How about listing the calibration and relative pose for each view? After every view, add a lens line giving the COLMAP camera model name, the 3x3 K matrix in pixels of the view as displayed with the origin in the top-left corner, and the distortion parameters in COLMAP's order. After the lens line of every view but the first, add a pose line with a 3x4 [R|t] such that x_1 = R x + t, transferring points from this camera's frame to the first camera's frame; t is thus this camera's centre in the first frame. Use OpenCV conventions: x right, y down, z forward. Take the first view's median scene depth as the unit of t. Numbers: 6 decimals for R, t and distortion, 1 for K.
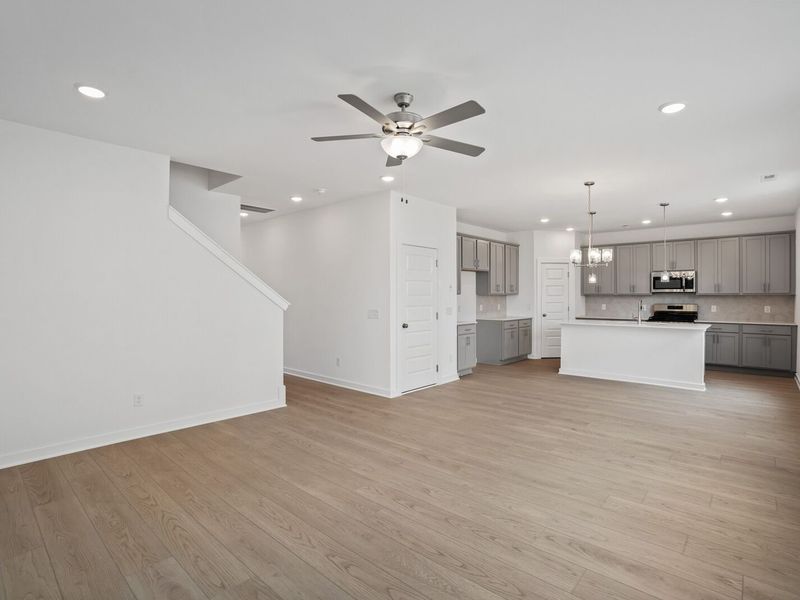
lens RADIAL K [[417.1, 0, 404.5], [0, 417.1, 298.0], [0, 0, 1]] dist [-0.017886, 0.006360]
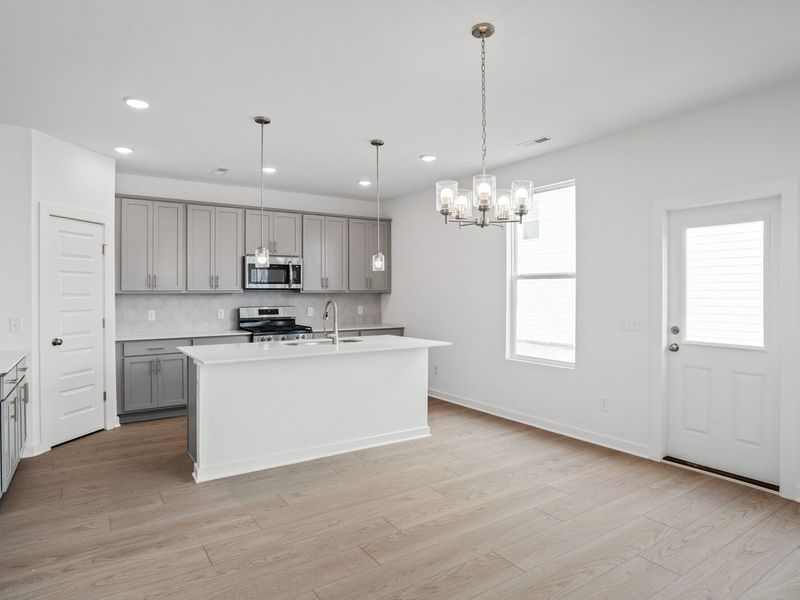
lens RADIAL K [[482.1, 0, 394.8], [0, 482.1, 289.6], [0, 0, 1]] dist [-0.037800, 0.004943]
pose [[0.265020, 0.006290, 0.964222, -0.038111], [0.008782, 0.999922, -0.008937, -0.004640], [-0.964203, 0.010837, 0.264944, 0.704893]]
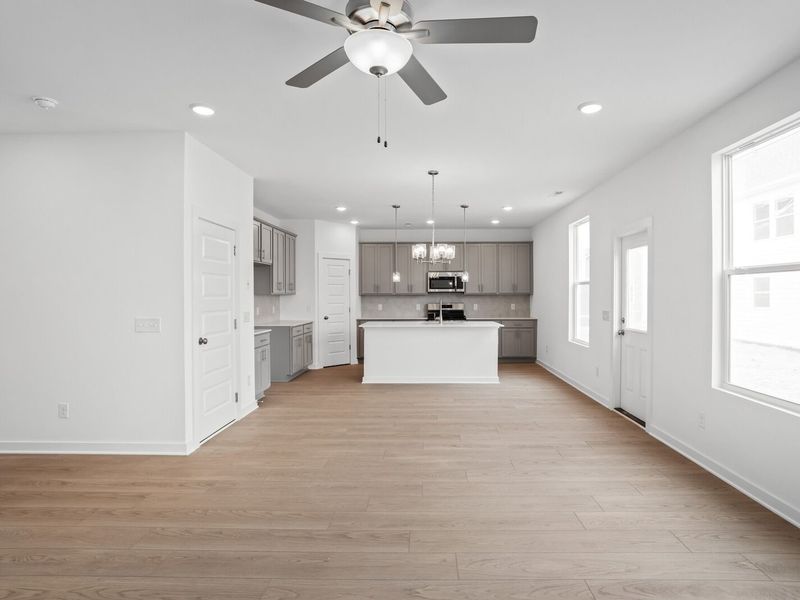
lens RADIAL K [[453.7, 0, 420.4], [0, 453.7, 299.6], [0, 0, 1]] dist [-0.019875, 0.007987]
pose [[0.759261, -0.008079, 0.650736, -0.169922], [0.006326, 0.999967, 0.005035, -0.000761], [-0.650755, 0.000294, 0.759288, 0.193421]]
